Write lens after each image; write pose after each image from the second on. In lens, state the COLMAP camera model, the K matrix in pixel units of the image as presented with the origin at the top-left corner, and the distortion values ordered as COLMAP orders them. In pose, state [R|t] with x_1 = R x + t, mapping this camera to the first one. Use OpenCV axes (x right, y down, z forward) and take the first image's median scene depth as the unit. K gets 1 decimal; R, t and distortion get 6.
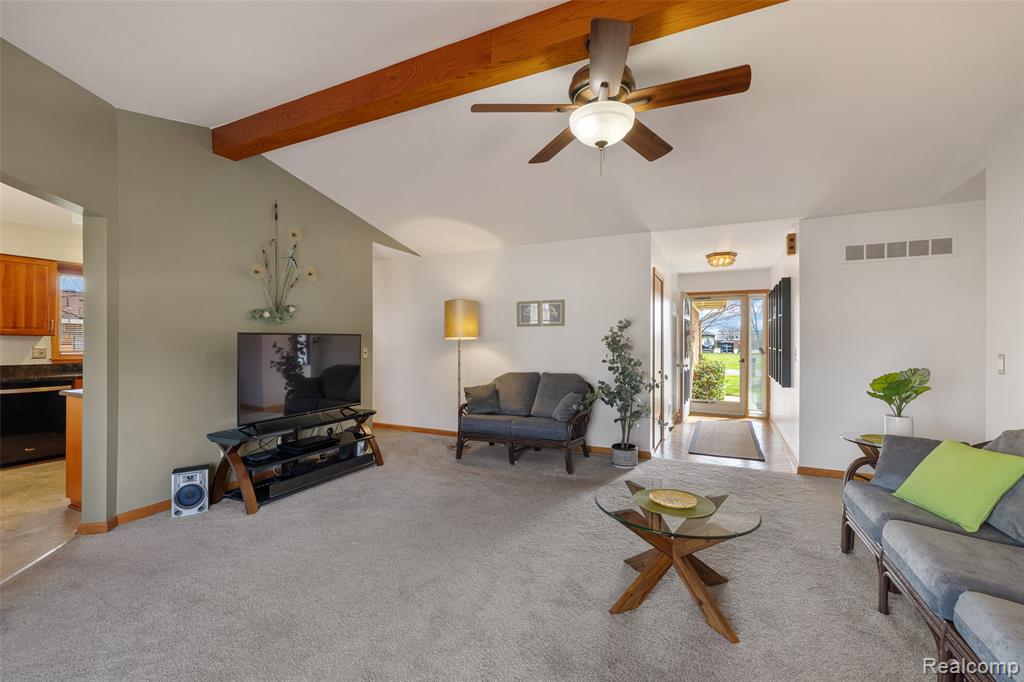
lens RADIAL K [[437.3, 0, 507.8], [0, 437.3, 344.2], [0, 0, 1]] dist [-0.012629, -0.000288]
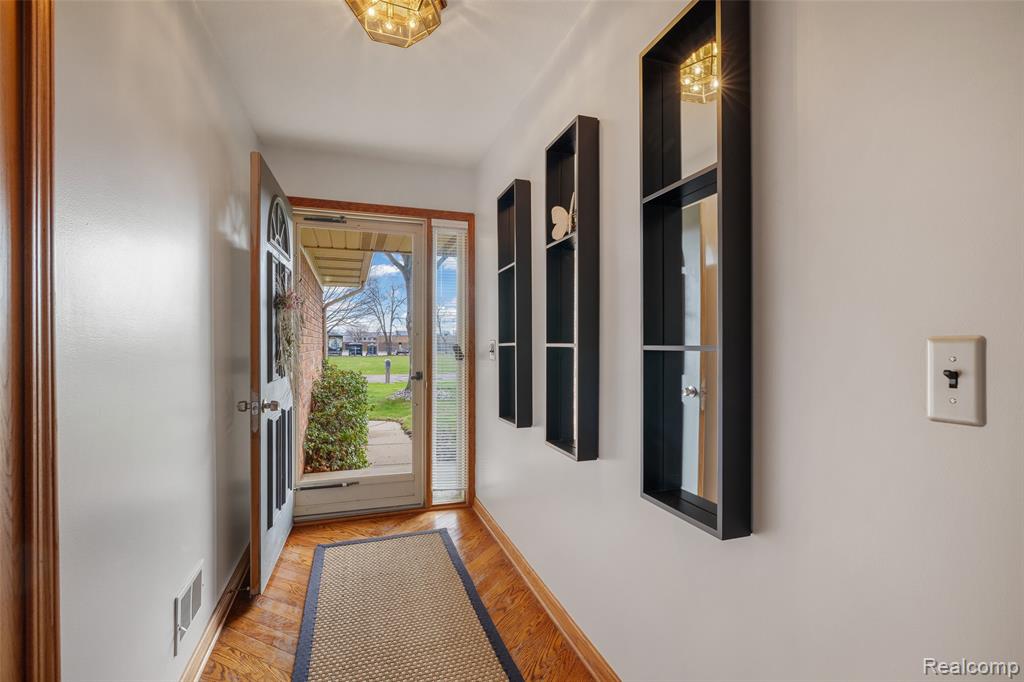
lens RADIAL K [[478.4, 0, 518.3], [0, 478.4, 339.8], [0, 0, 1]] dist [0.000540, -0.000786]
pose [[0.699604, 0.002537, 0.714526, 0.208958], [0.007878, 0.999906, -0.011264, 0.006272], [-0.714487, 0.013510, 0.699518, 0.463015]]
